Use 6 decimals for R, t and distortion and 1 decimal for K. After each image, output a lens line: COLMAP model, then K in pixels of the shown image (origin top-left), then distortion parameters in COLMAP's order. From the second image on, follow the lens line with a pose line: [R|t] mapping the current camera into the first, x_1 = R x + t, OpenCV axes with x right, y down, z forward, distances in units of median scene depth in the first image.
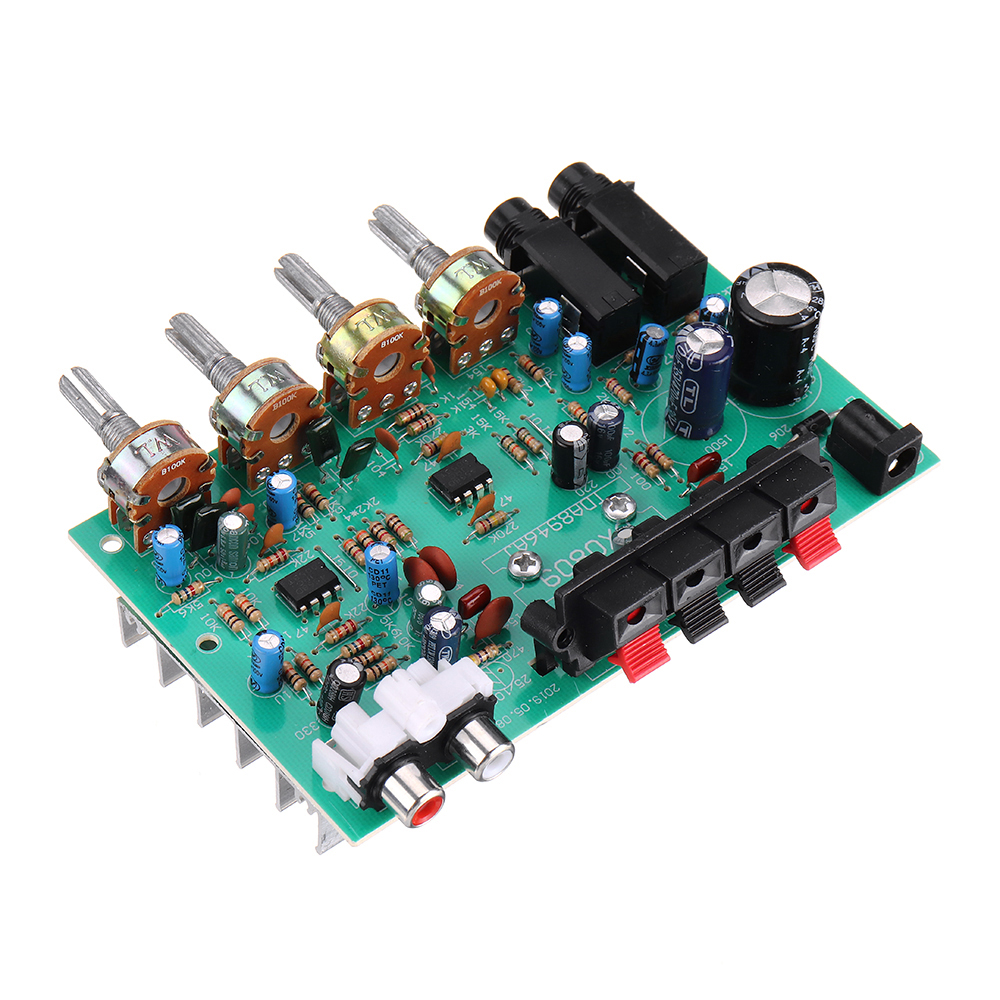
lens RADIAL K [[2994.1, 0, 530.8], [0, 2994.1, 499.6], [0, 0, 1]] dist [0.027239, 0.164113]
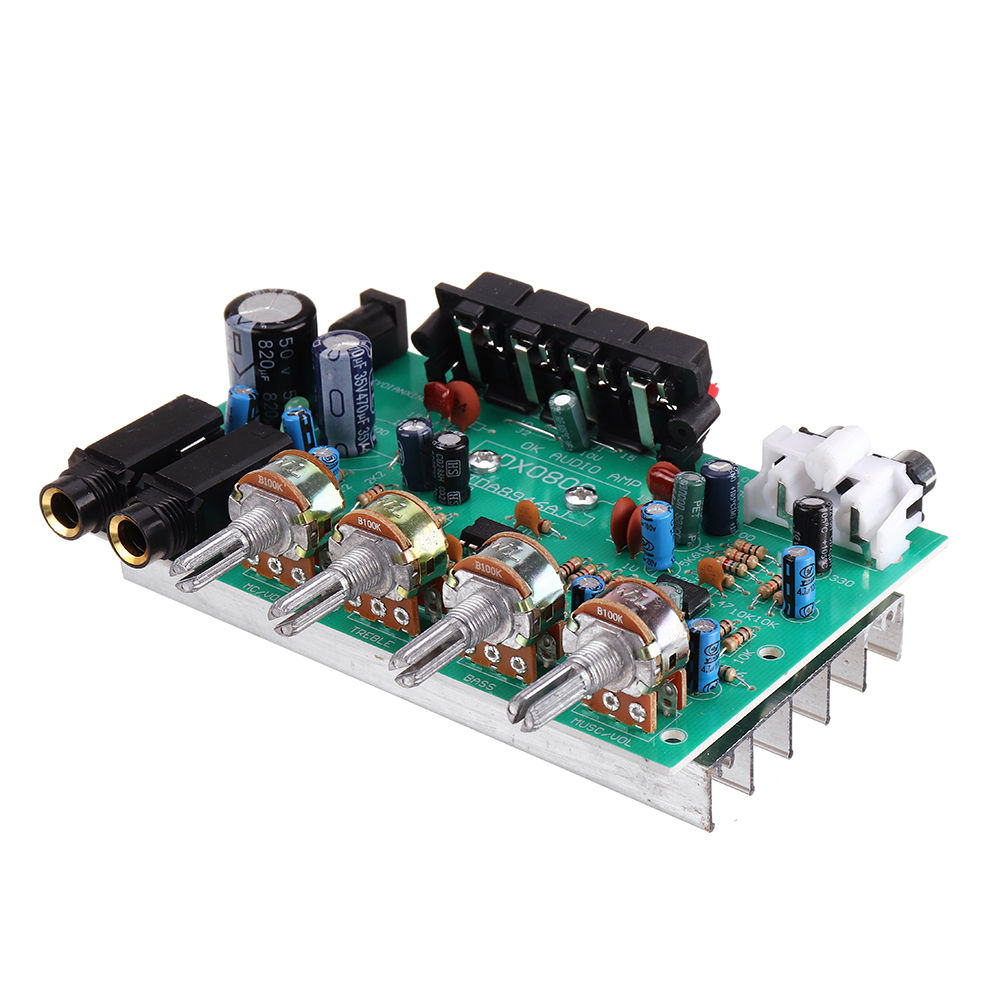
lens RADIAL K [[3142.1, 0, 500.0], [0, 3142.1, 500.0], [0, 0, 1]] dist [0.042742, 0.418495]
pose [[-0.216244, -0.536077, 0.816003, -0.844015], [0.766265, 0.424750, 0.482105, -0.499070], [-0.605042, 0.729527, 0.318927, 0.677409]]
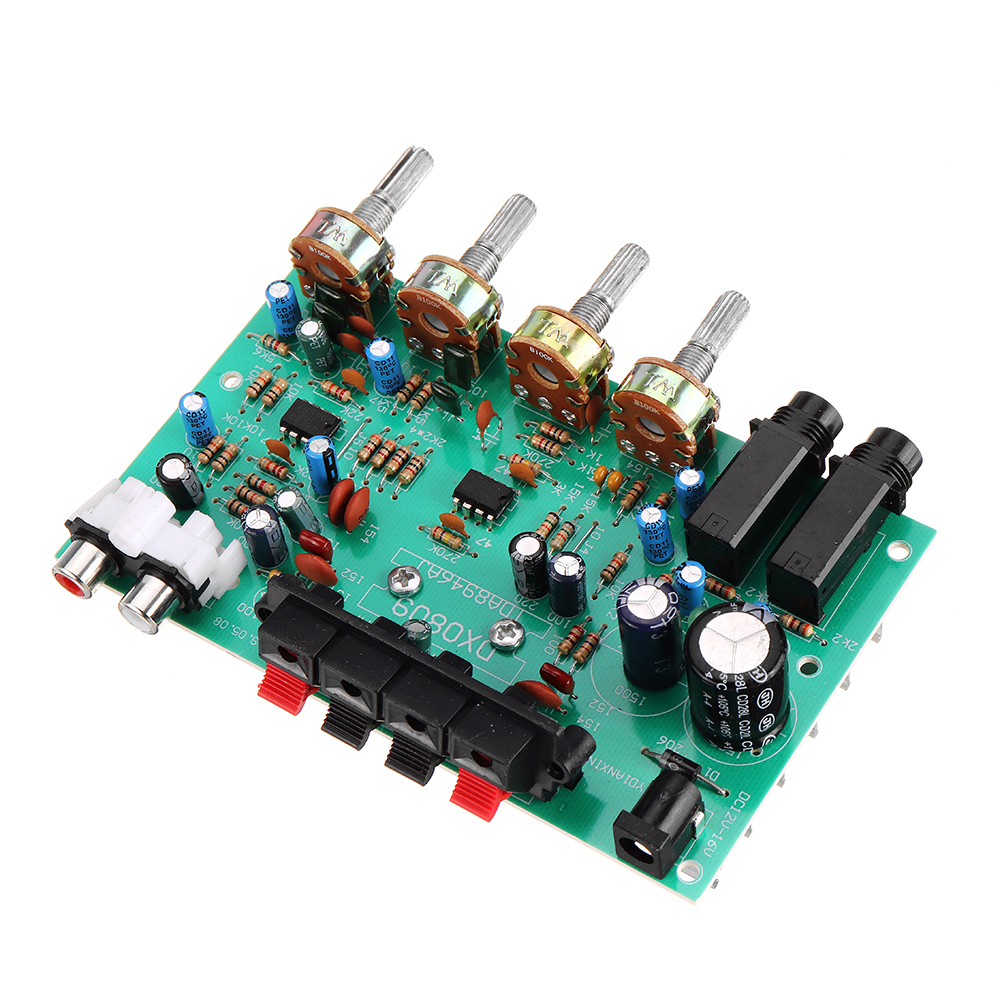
lens RADIAL K [[2994.1, 0, 530.8], [0, 2994.1, 499.6], [0, 0, 1]] dist [0.027239, 0.164113]
pose [[0.295665, 0.757632, -0.581873, 0.571596], [-0.666669, 0.599898, 0.442351, -0.464711], [0.684204, 0.257129, 0.682459, 0.331397]]
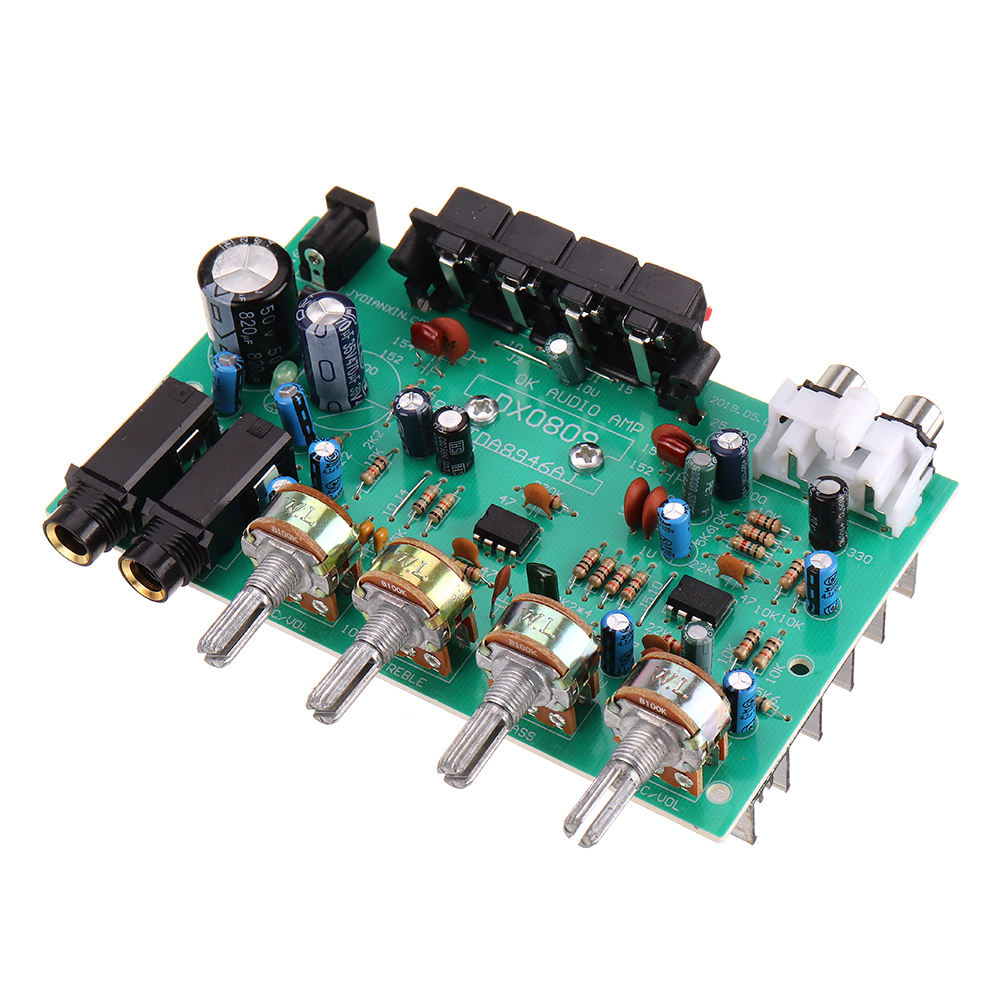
lens RADIAL K [[2994.1, 0, 530.8], [0, 2994.1, 499.6], [0, 0, 1]] dist [0.027239, 0.164113]
pose [[-0.317986, -0.753394, 0.575571, -0.571011], [0.758063, 0.162565, 0.631596, -0.608928], [-0.569409, 0.637158, 0.519426, 0.501836]]
